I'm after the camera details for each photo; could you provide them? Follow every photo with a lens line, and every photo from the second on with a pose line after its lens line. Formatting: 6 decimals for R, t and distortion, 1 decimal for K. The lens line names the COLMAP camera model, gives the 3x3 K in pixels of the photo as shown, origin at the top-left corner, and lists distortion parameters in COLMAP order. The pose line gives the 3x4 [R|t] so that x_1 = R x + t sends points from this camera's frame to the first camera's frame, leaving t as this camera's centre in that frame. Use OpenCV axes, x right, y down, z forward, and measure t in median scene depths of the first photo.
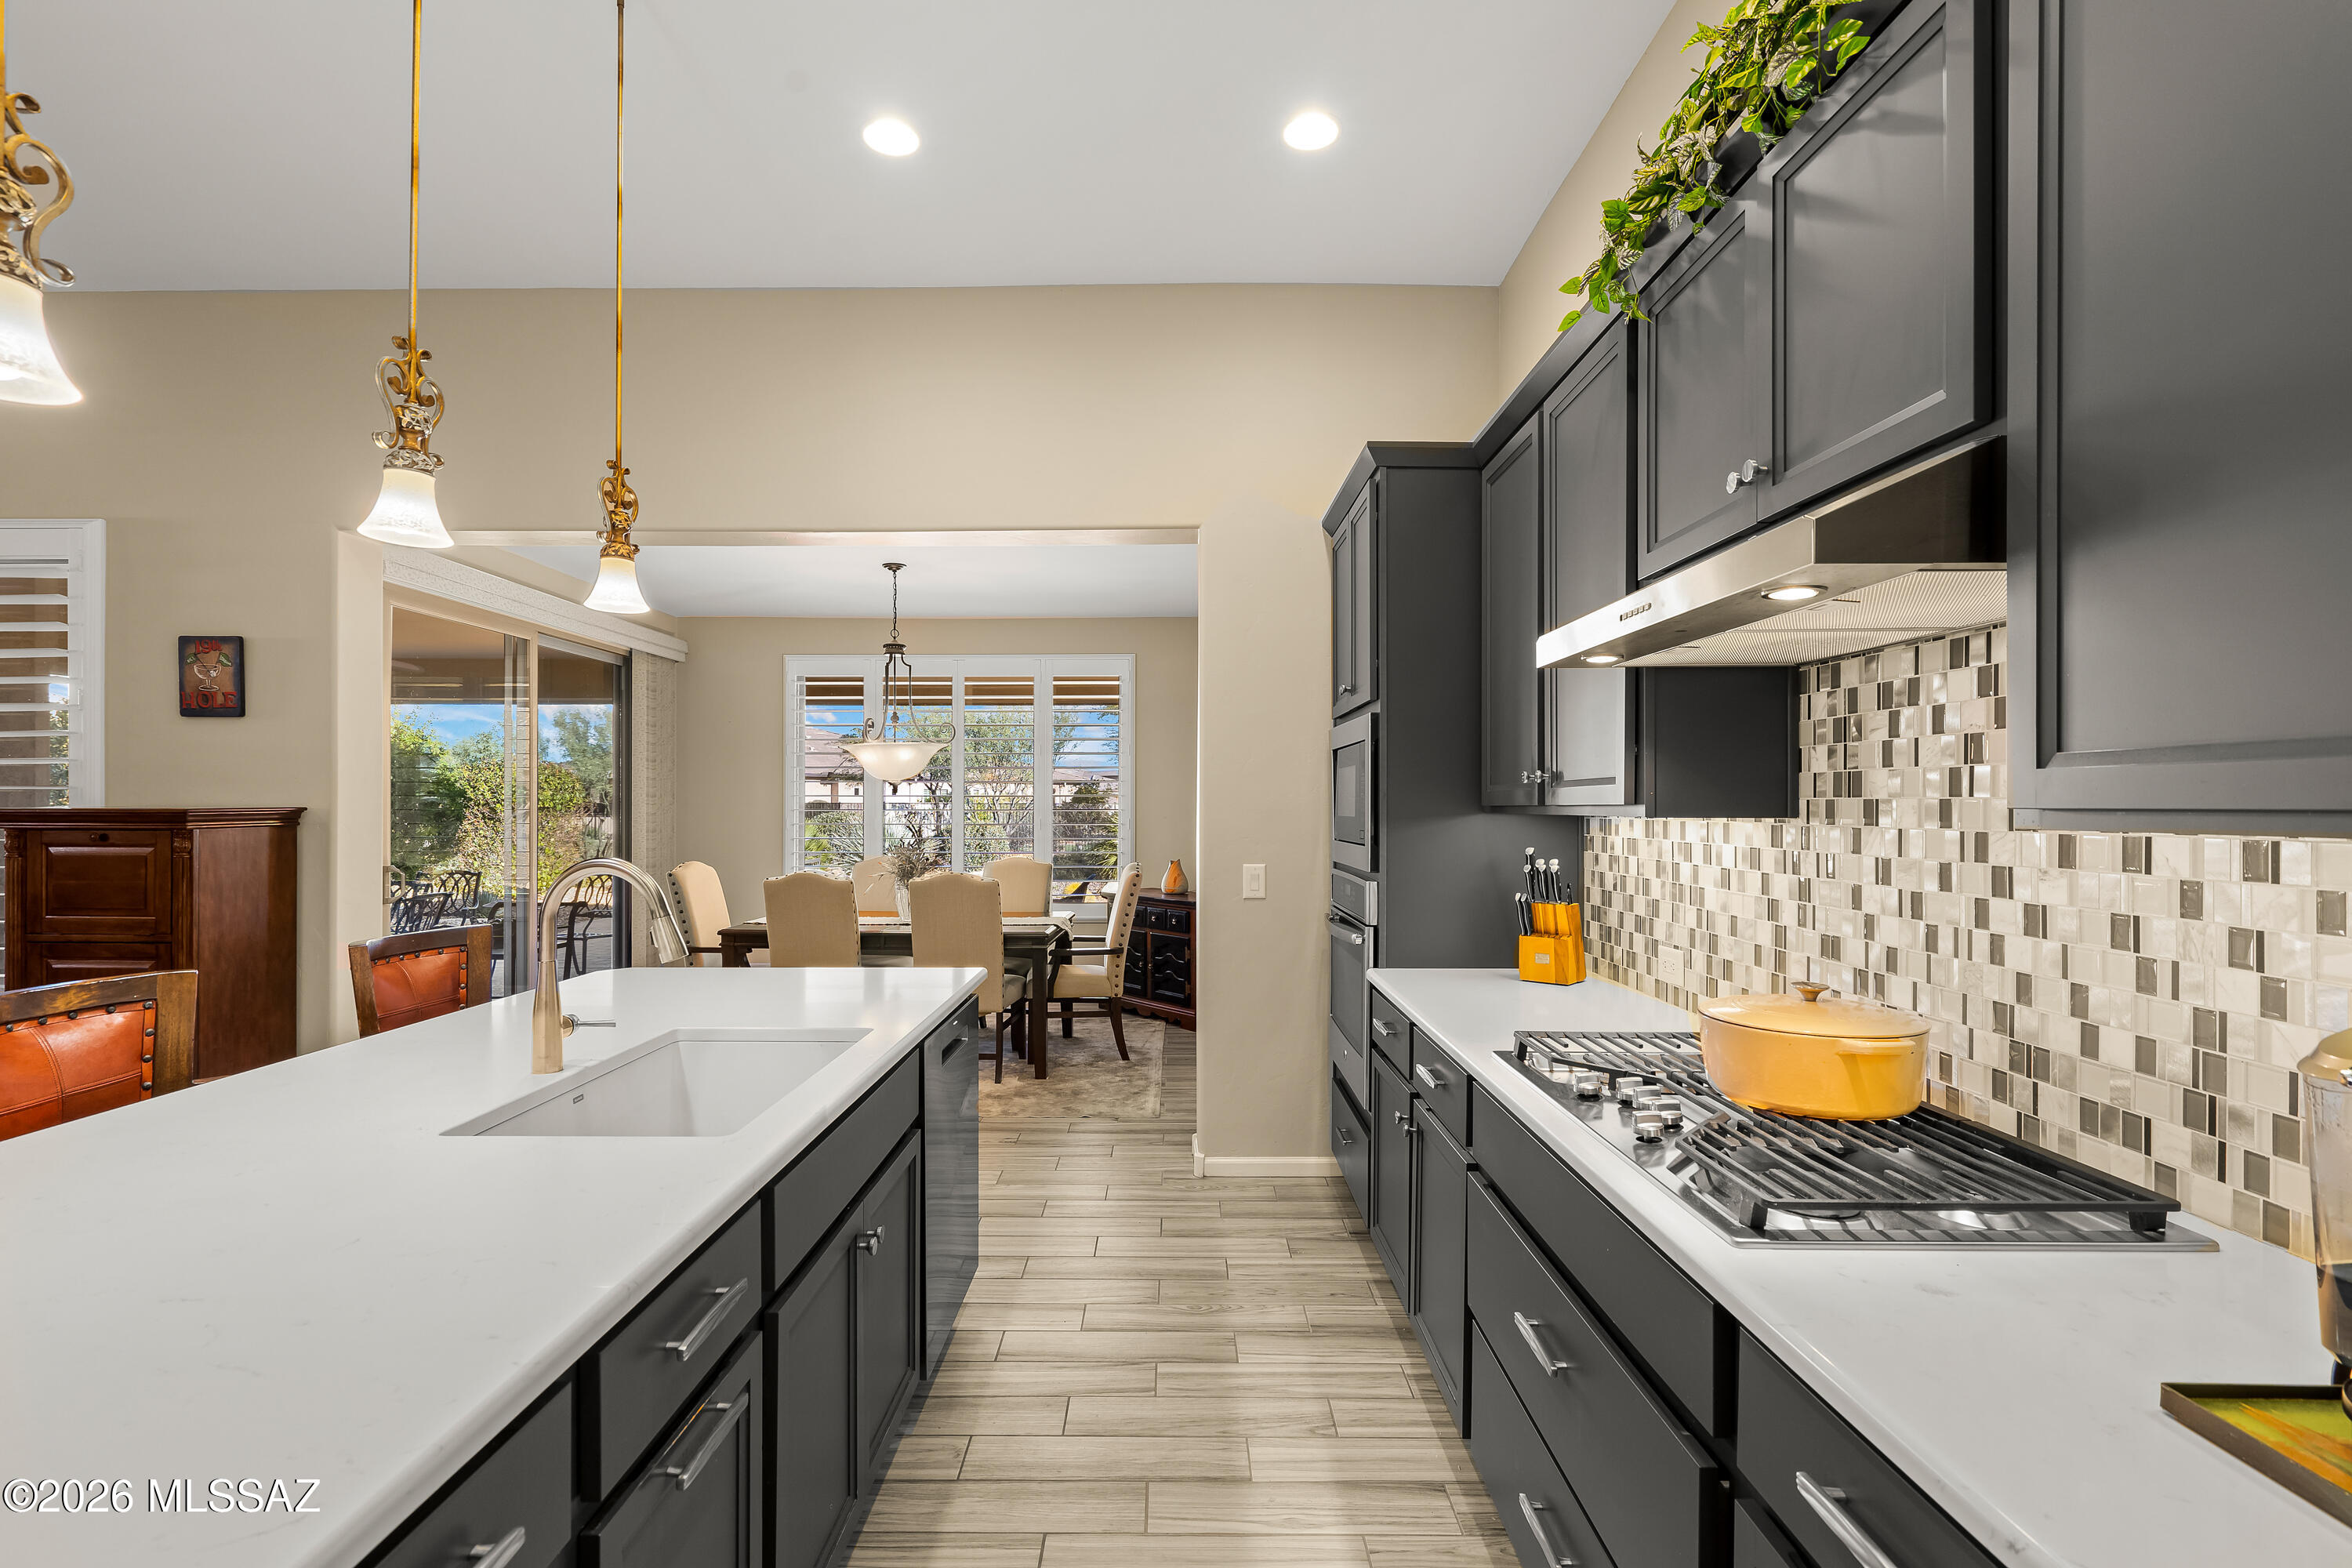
lens RADIAL K [[1069.4, 0, 1154.7], [0, 1069.4, 800.4], [0, 0, 1]] dist [-0.004181, 0.002131]
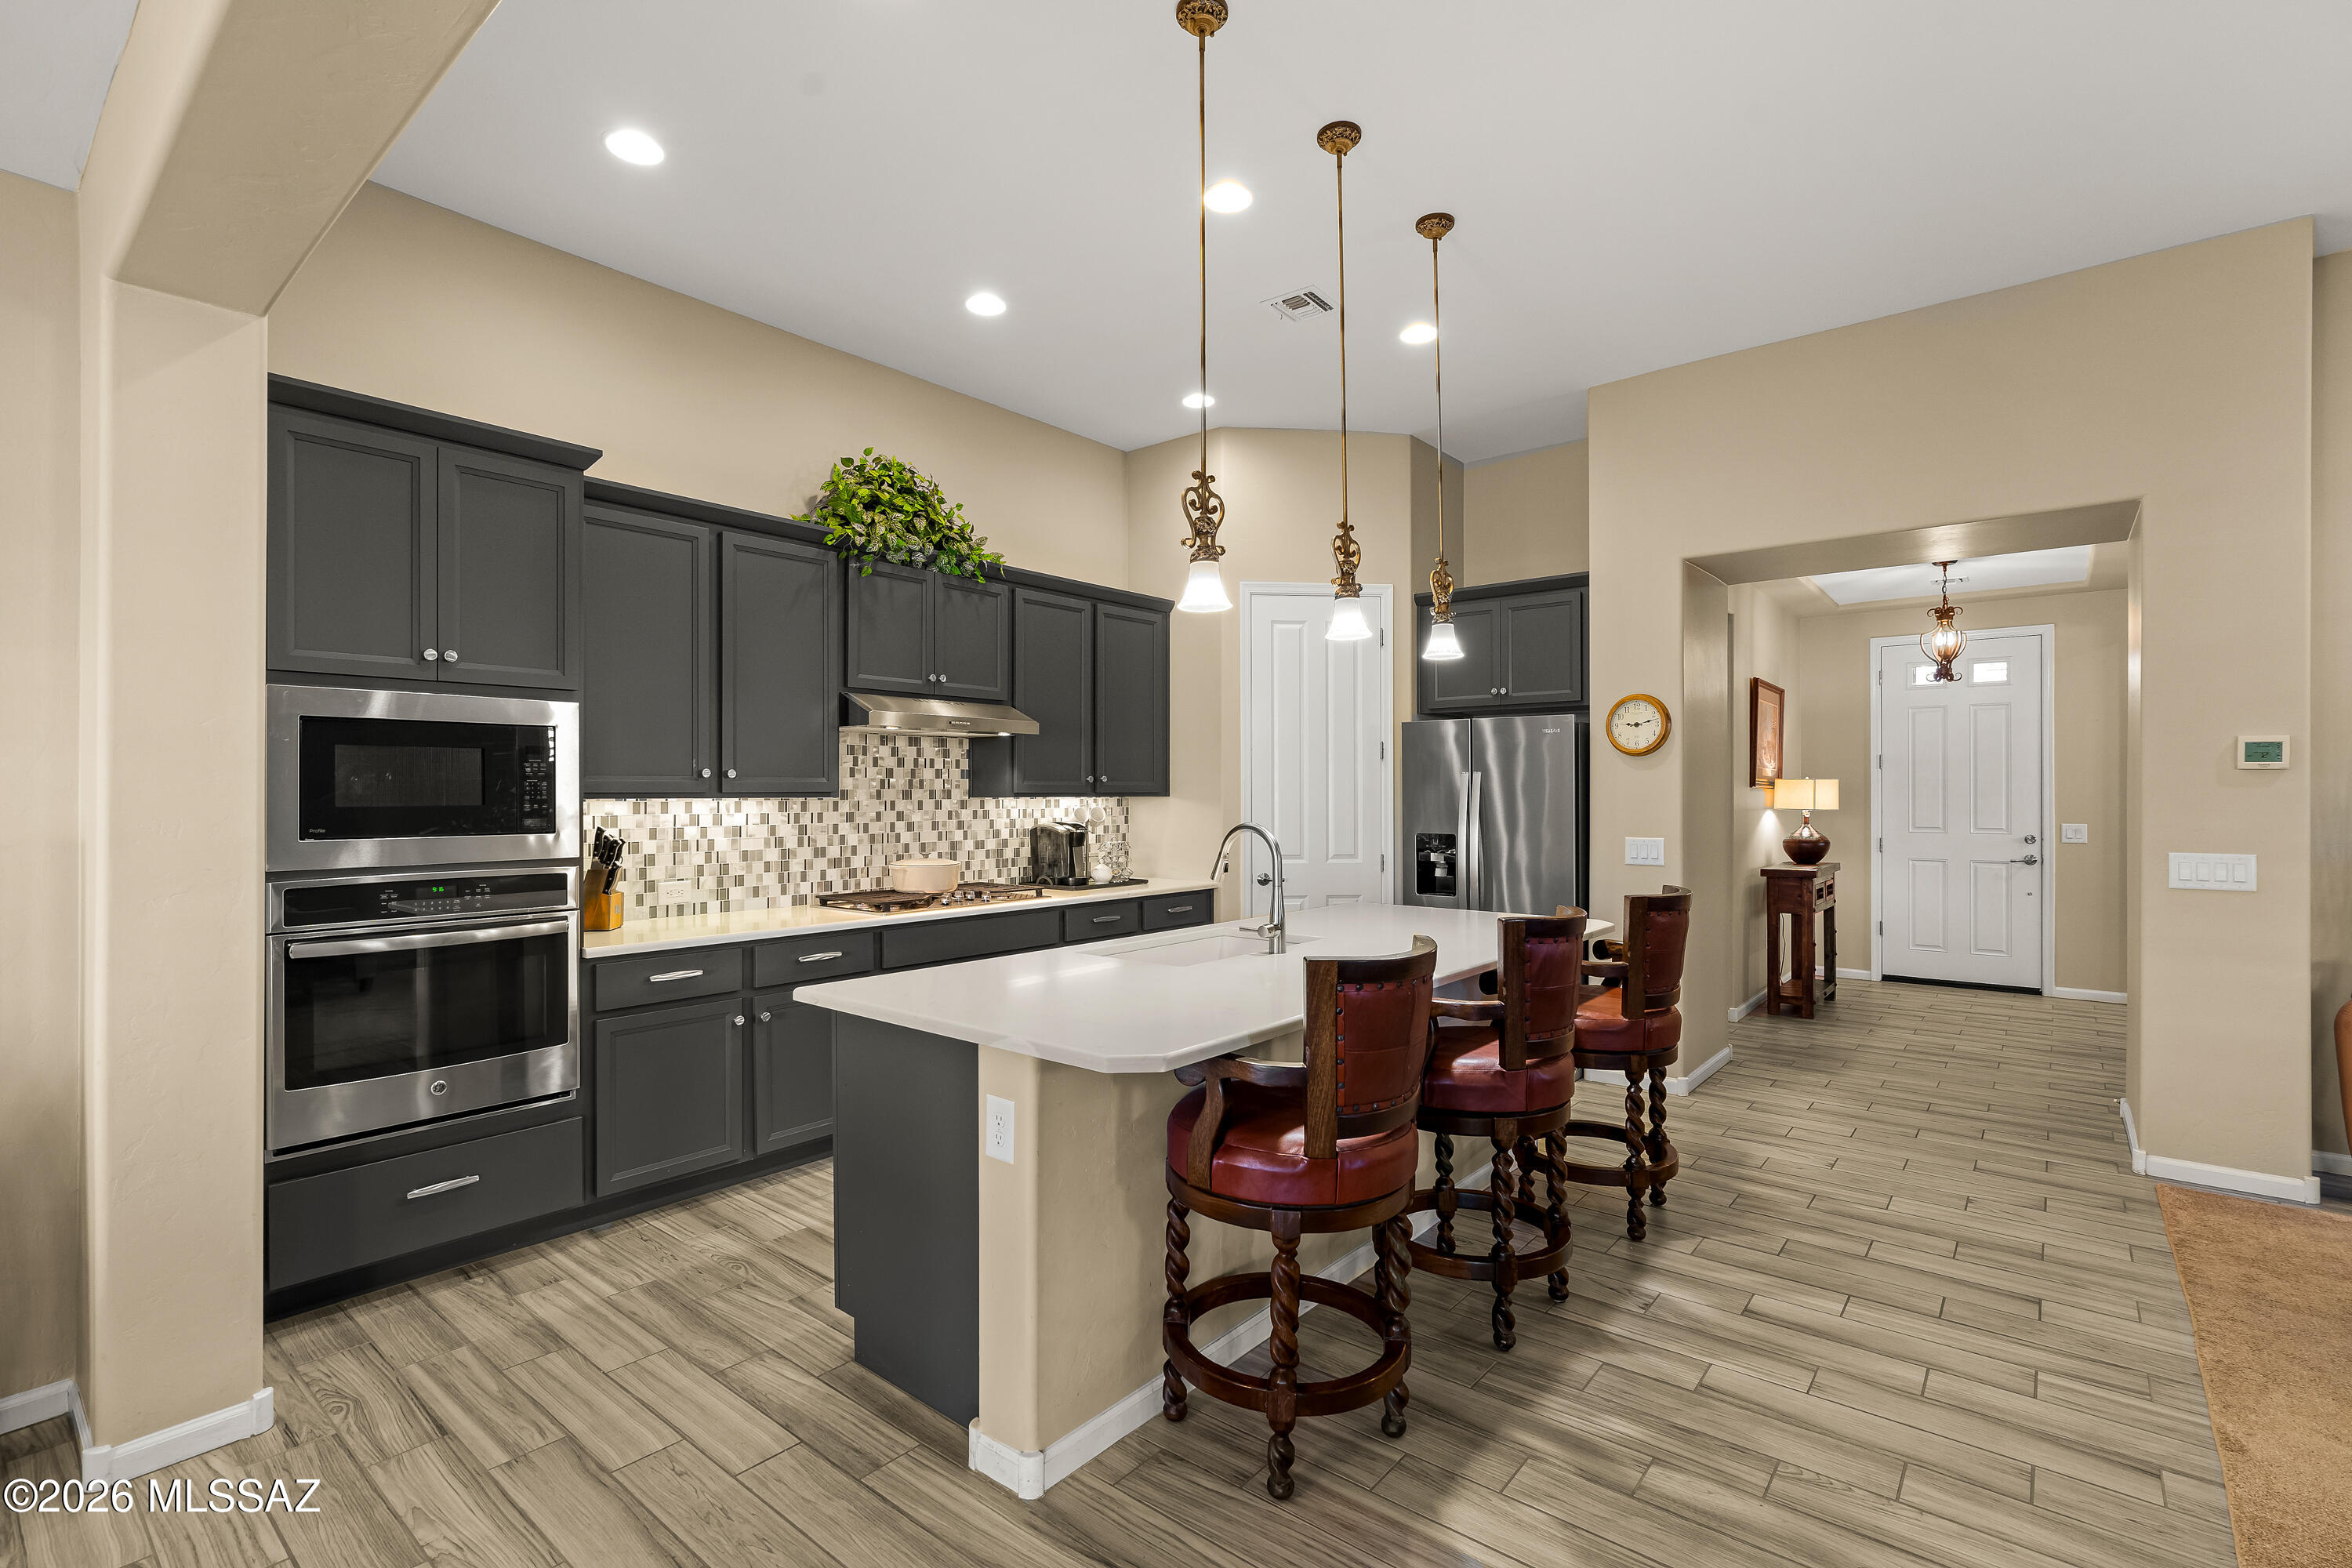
lens RADIAL K [[1069.4, 0, 1168.2], [0, 1069.4, 793.7], [0, 0, 1]] dist [-0.004181, 0.002131]
pose [[-0.771352, -0.005480, 0.636385, -1.199658], [-0.005236, 0.999984, 0.002266, -0.000601], [-0.636387, -0.001584, -0.771368, 1.917963]]
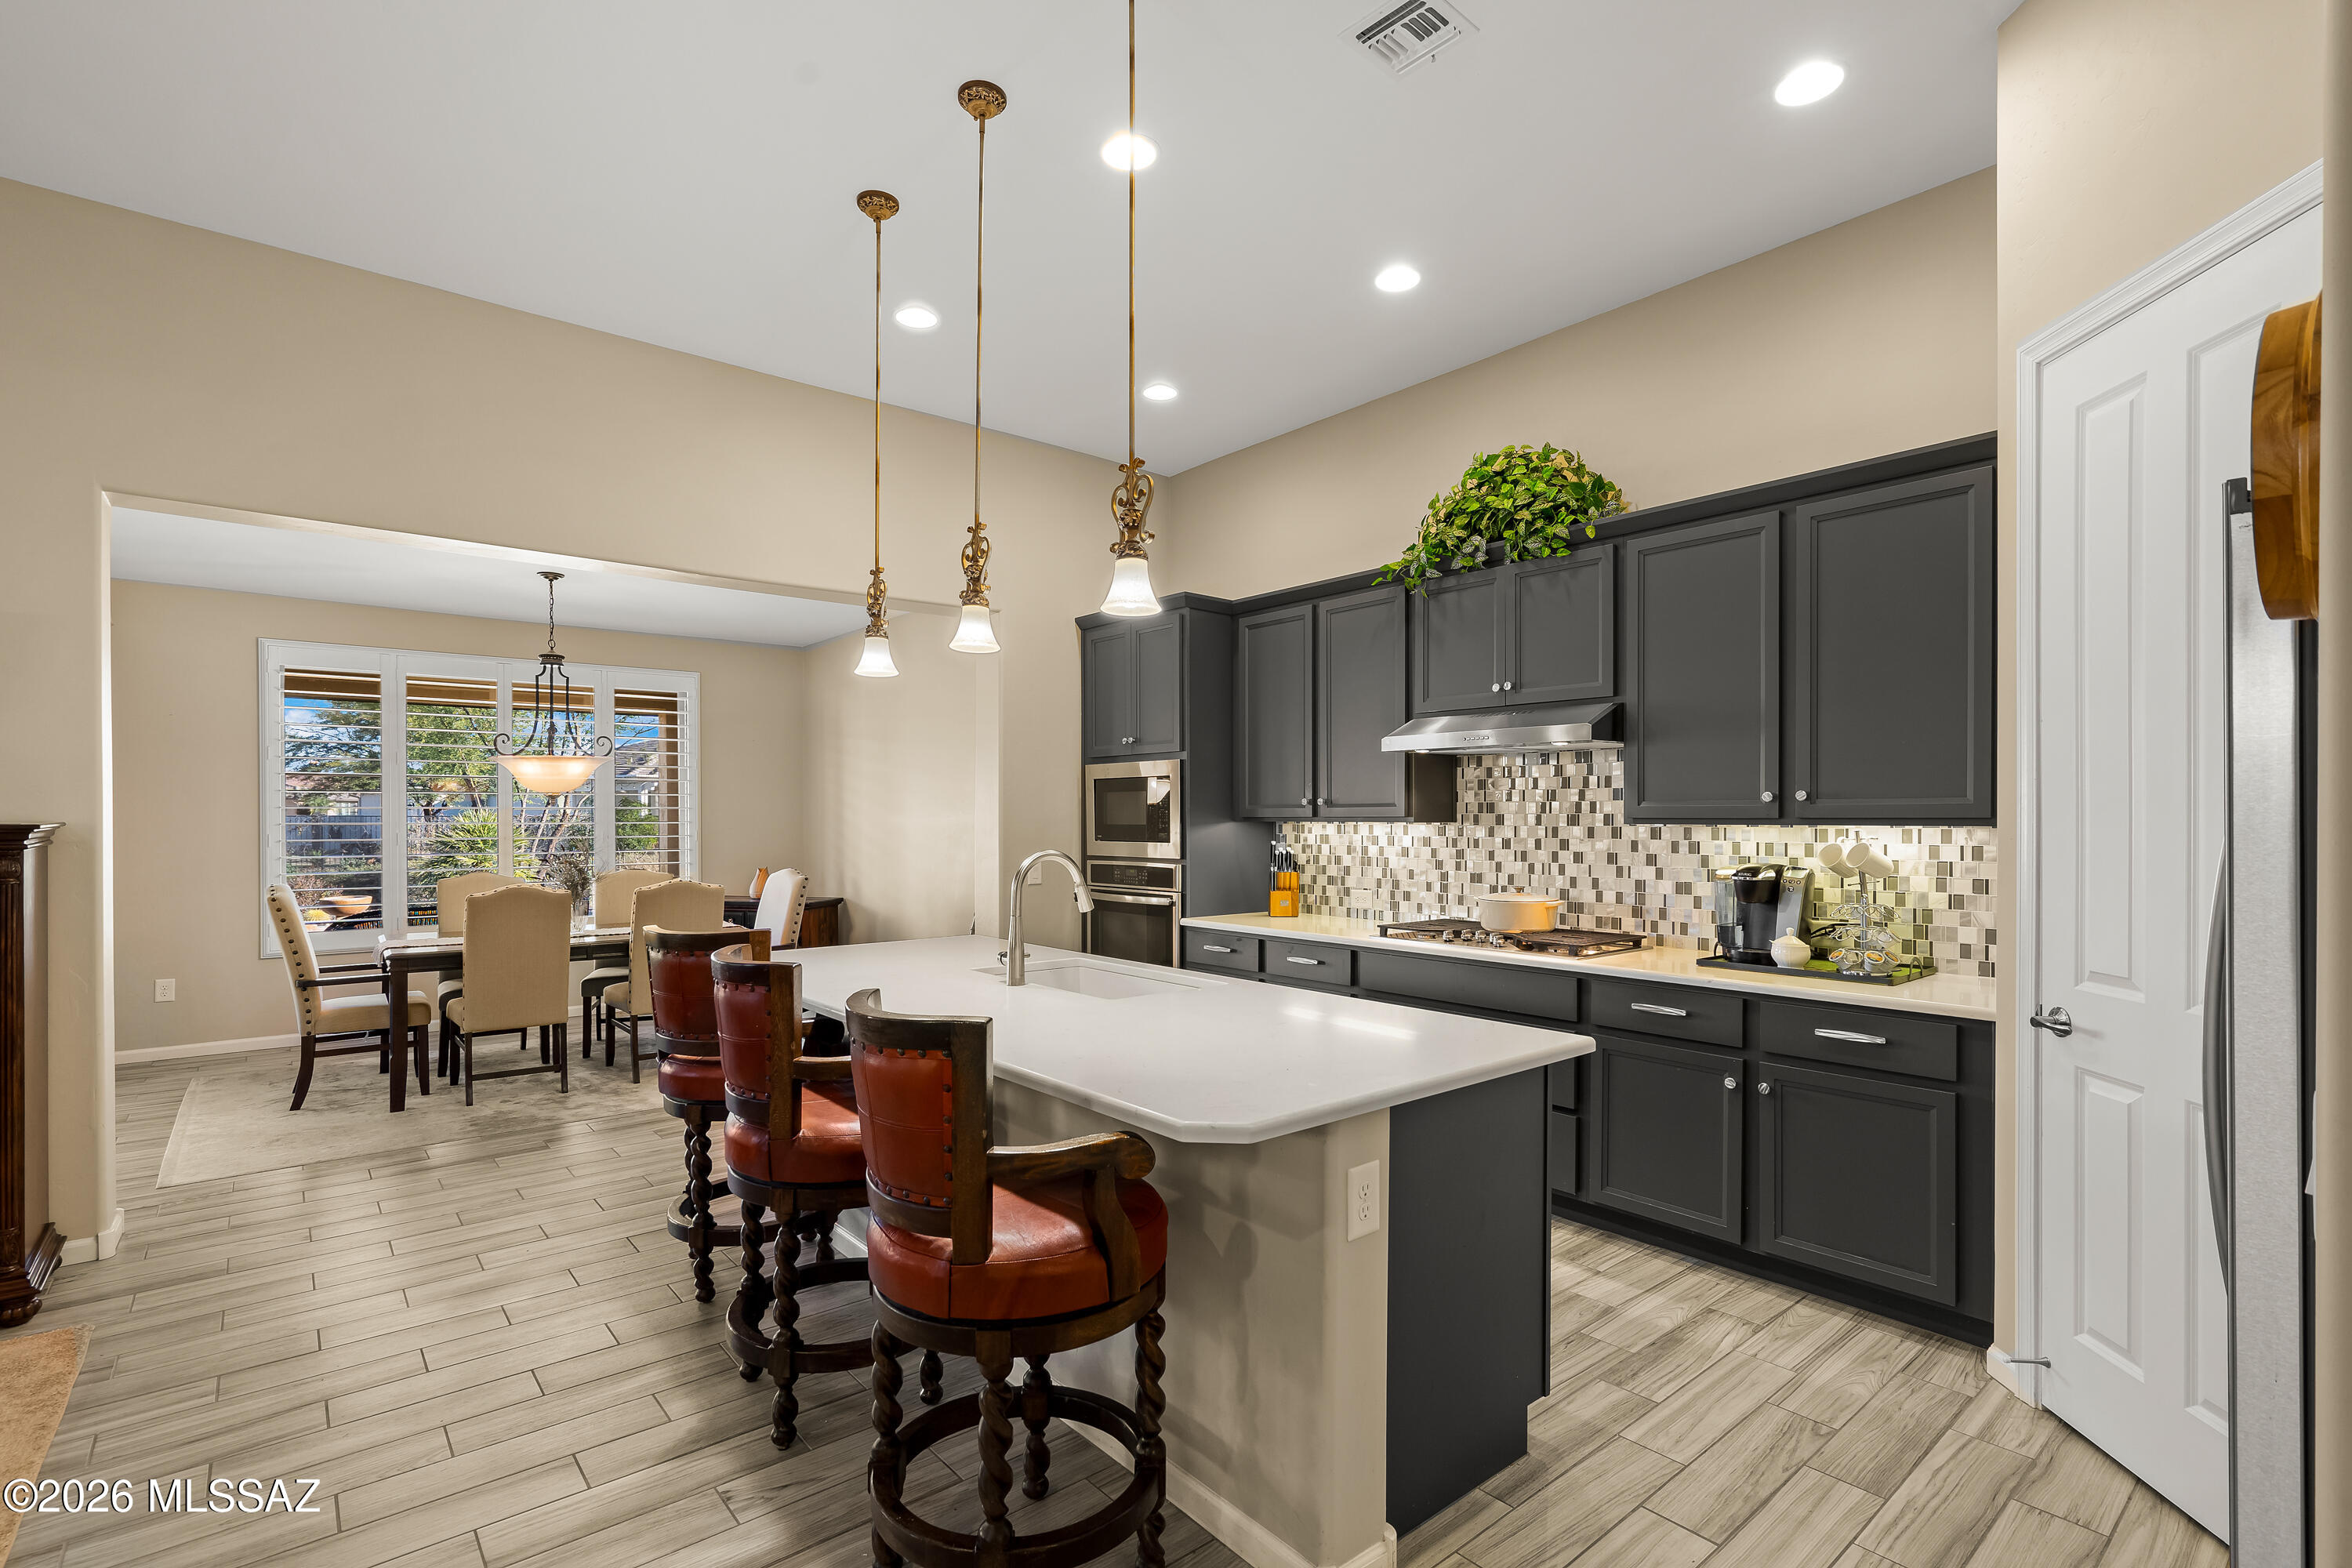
lens RADIAL K [[1069.4, 0, 1156.4], [0, 1069.4, 825.2], [0, 0, 1]] dist [-0.004181, 0.002131]
pose [[0.765536, -0.008272, 0.643339, -1.155106], [-0.000053, 0.999917, 0.012920, -0.005880], [-0.643393, -0.009925, 0.765472, -0.277297]]
